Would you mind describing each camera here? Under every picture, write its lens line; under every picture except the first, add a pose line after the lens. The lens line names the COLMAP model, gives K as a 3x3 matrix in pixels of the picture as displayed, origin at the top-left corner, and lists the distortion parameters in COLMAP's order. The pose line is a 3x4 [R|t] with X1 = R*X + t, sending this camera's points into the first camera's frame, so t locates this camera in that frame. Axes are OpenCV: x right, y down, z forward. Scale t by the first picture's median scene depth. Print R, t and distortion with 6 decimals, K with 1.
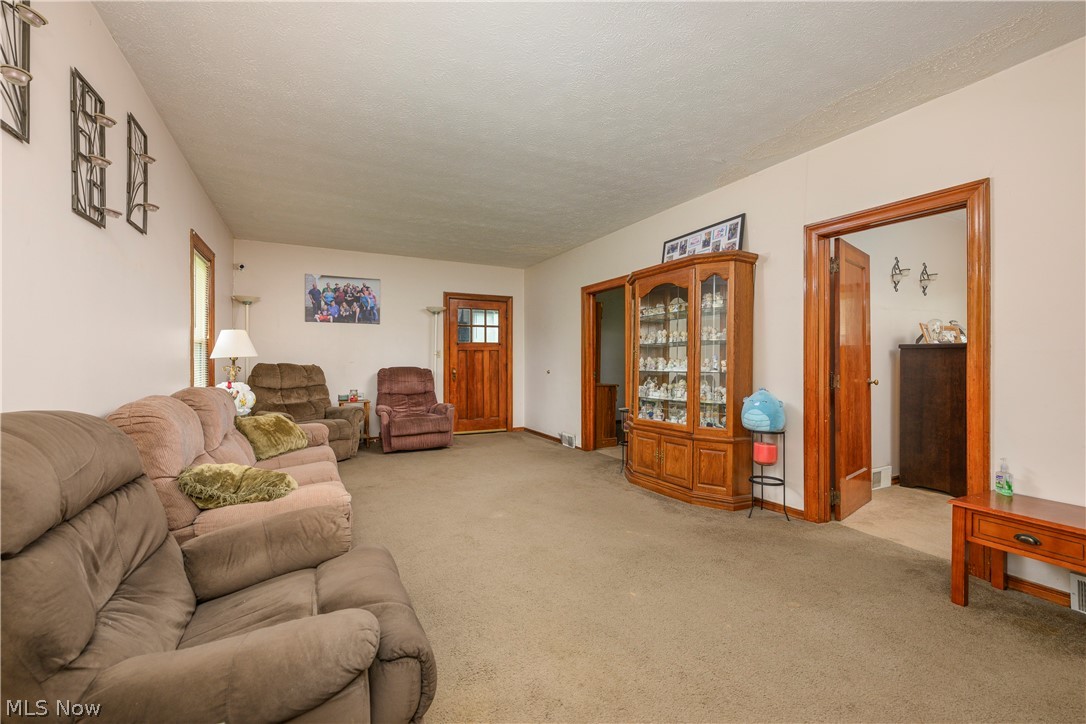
lens RADIAL K [[443.5, 0, 542.4], [0, 443.5, 363.4], [0, 0, 1]] dist [0.001665, 0.000064]
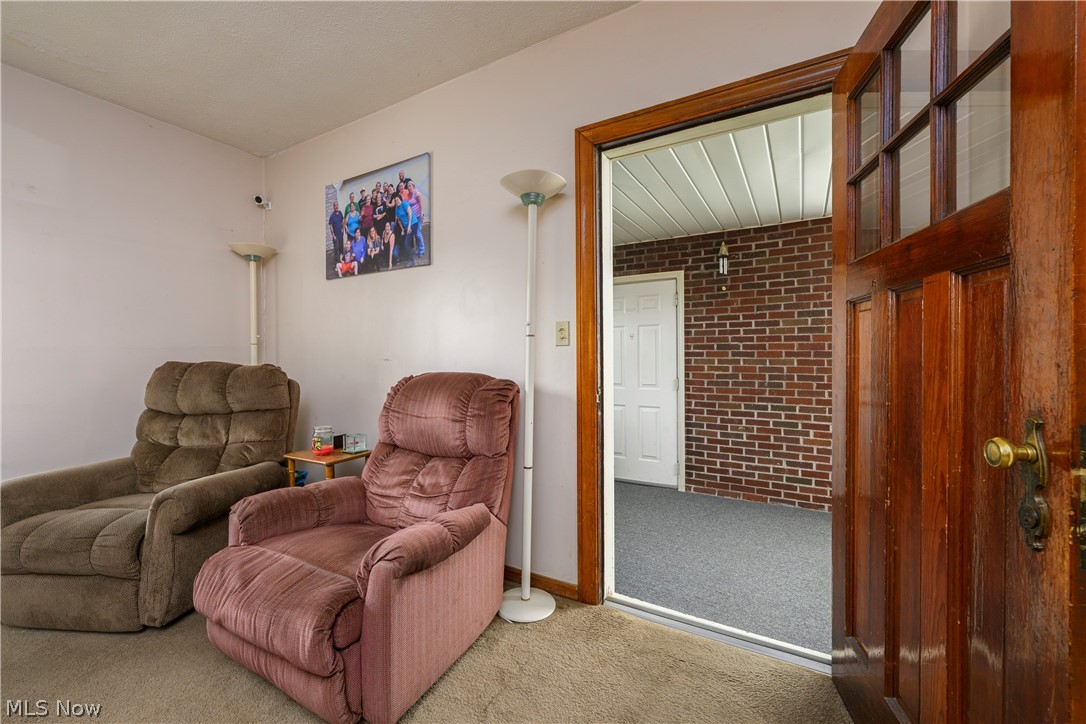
lens RADIAL K [[443.5, 0, 542.6], [0, 443.5, 362.3], [0, 0, 1]] dist [0.001665, 0.000064]
pose [[0.526266, 0.004244, -0.850309, 0.031213], [0.000456, 0.999986, 0.005274, -0.001783], [0.850320, -0.003163, 0.526257, 0.906587]]
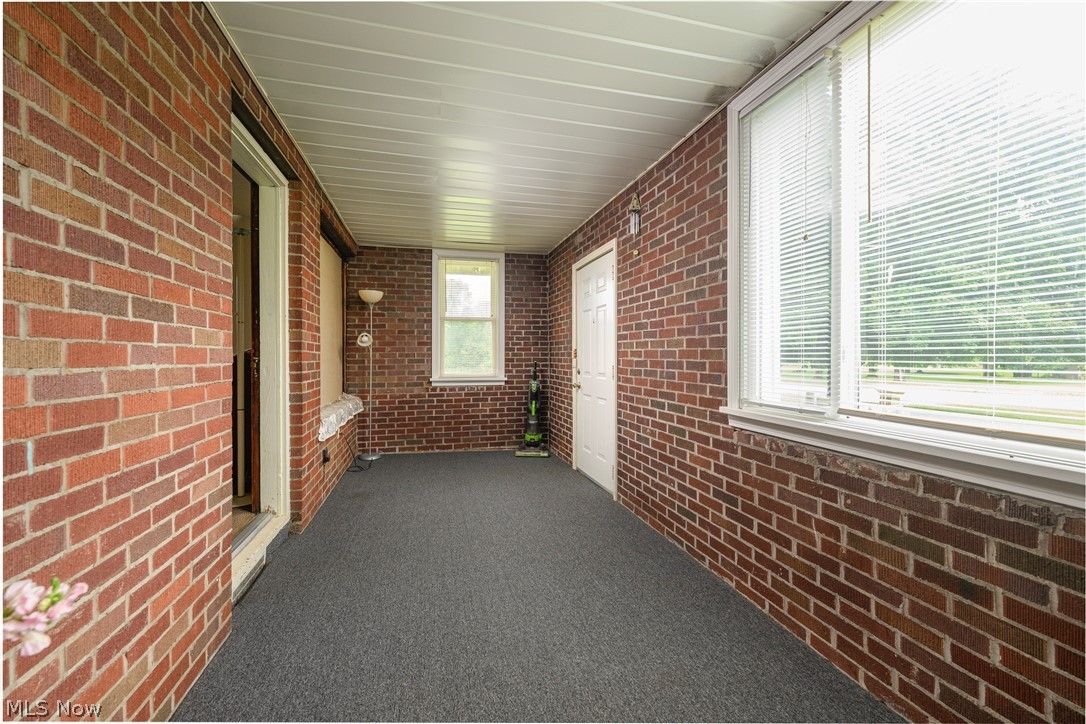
lens RADIAL K [[432.8, 0, 537.7], [0, 432.8, 361.1], [0, 0, 1]] dist [0.002809, 0.000164]
pose [[-0.238629, 0.007772, -0.971080, 0.075519], [-0.001461, 0.999964, 0.008362, 0.005673], [0.971110, 0.003414, -0.238609, 1.157543]]
